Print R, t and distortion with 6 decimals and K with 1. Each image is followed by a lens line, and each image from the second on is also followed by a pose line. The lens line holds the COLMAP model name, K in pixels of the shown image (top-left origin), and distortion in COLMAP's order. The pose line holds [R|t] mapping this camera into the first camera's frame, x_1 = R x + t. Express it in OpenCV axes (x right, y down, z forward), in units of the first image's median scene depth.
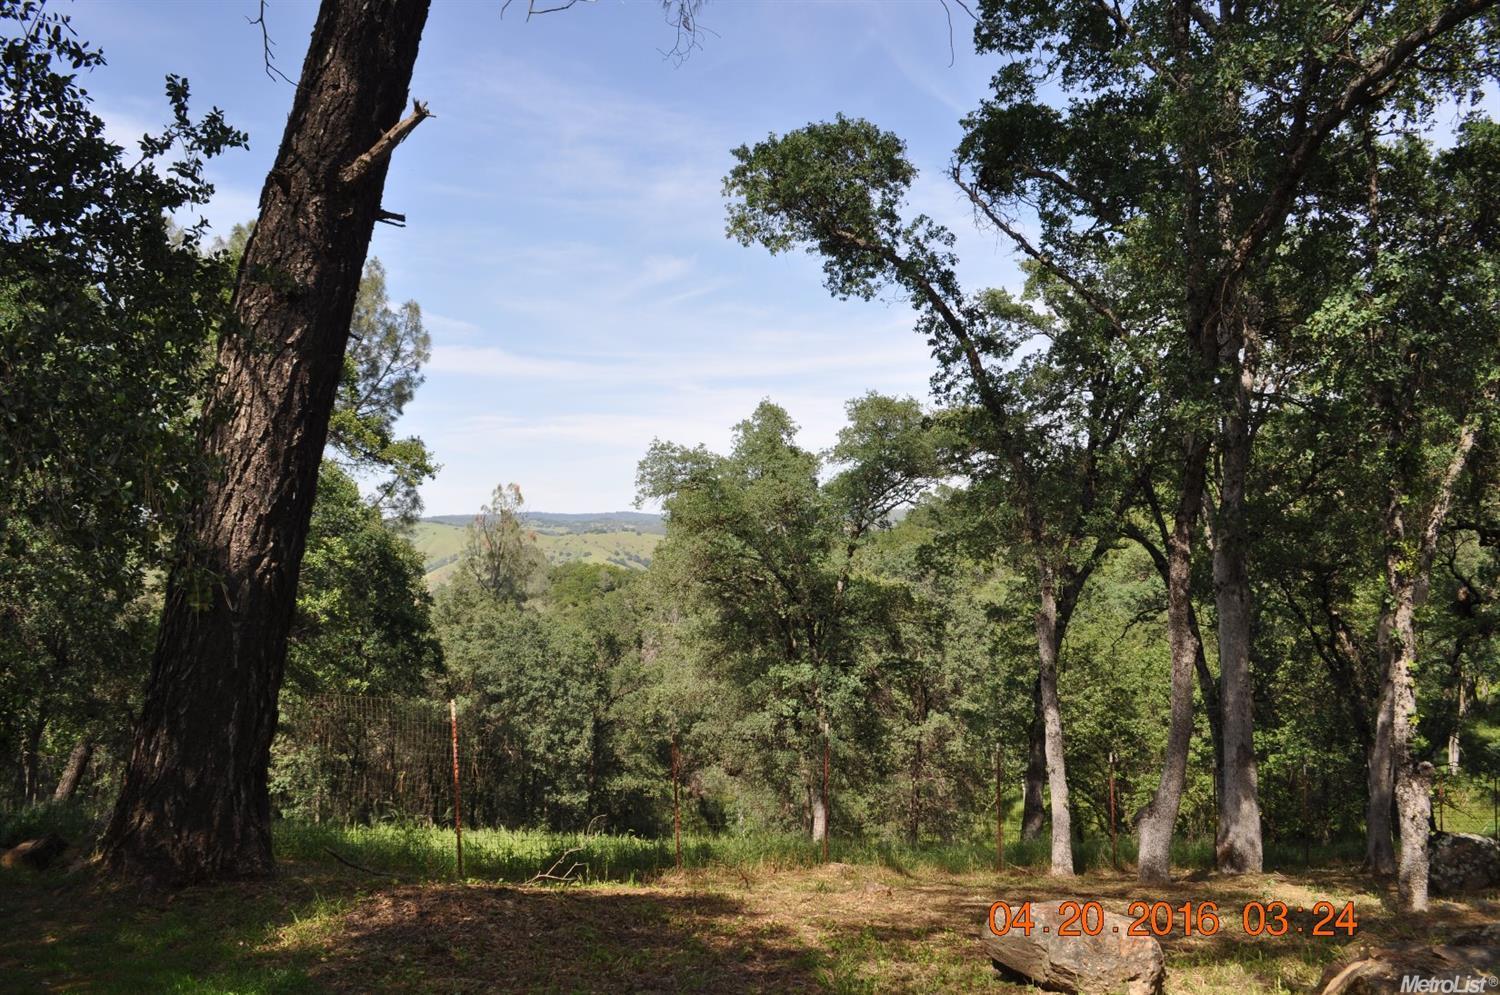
lens RADIAL K [[1156.8, 0, 750.7], [0, 1156.8, 496.7], [0, 0, 1]] dist [-0.078670, -0.003992]
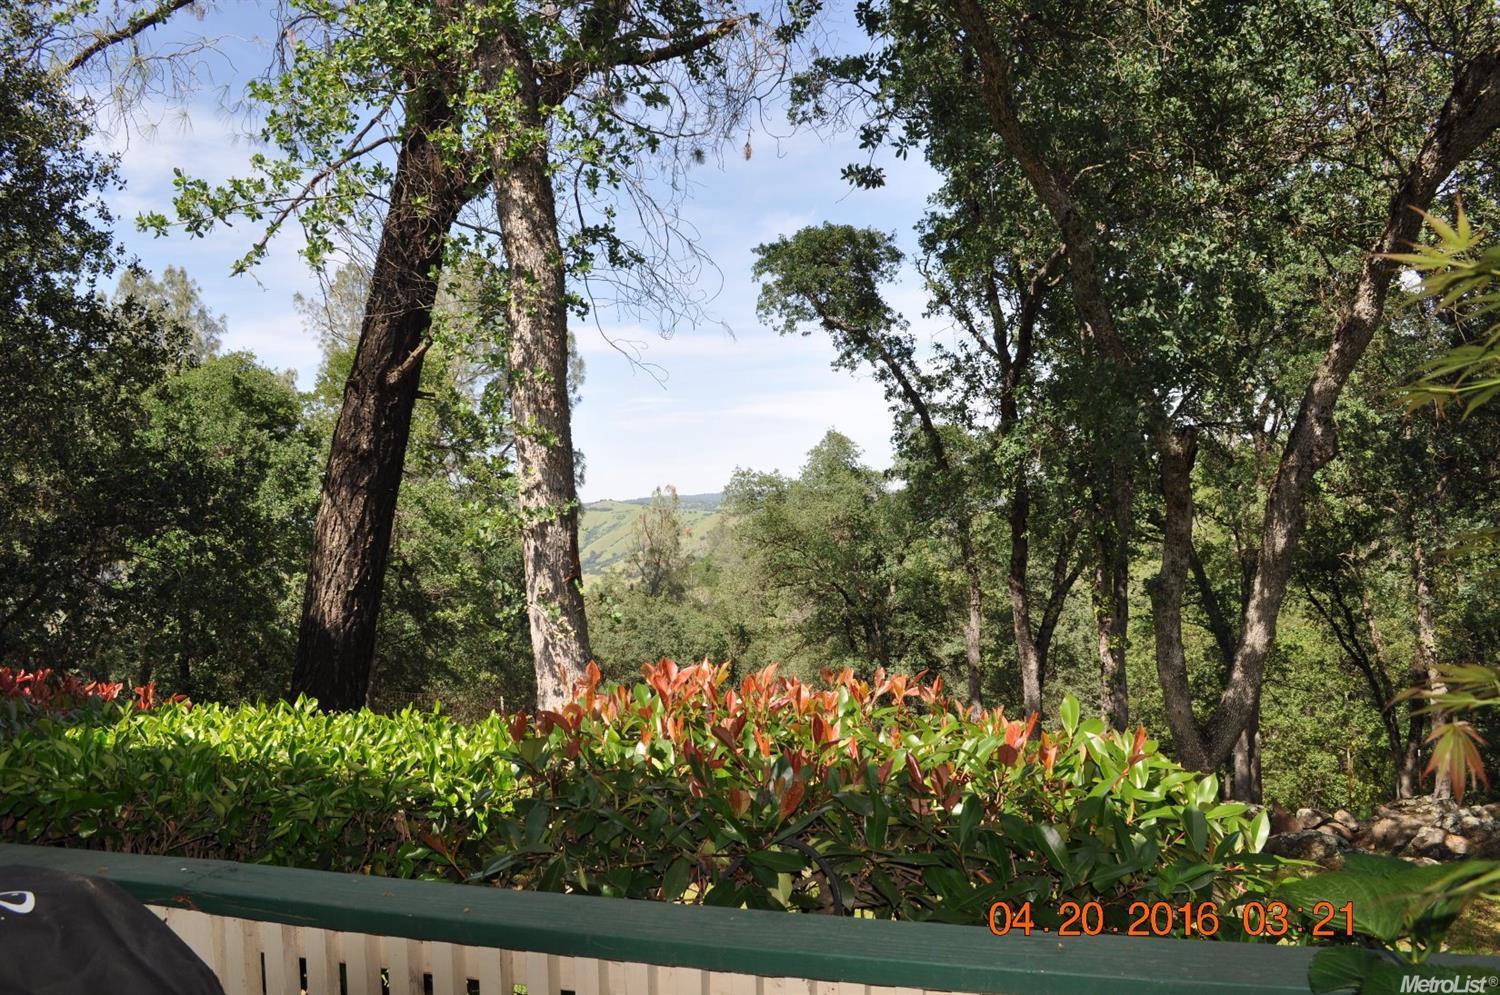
lens RADIAL K [[1156.8, 0, 749.0], [0, 1156.8, 498.2], [0, 0, 1]] dist [-0.078670, -0.003992]
pose [[0.984300, -0.028707, -0.174153, 0.188207], [0.032618, 0.999275, 0.019638, -0.056503], [0.173463, -0.025010, 0.984523, -0.232332]]
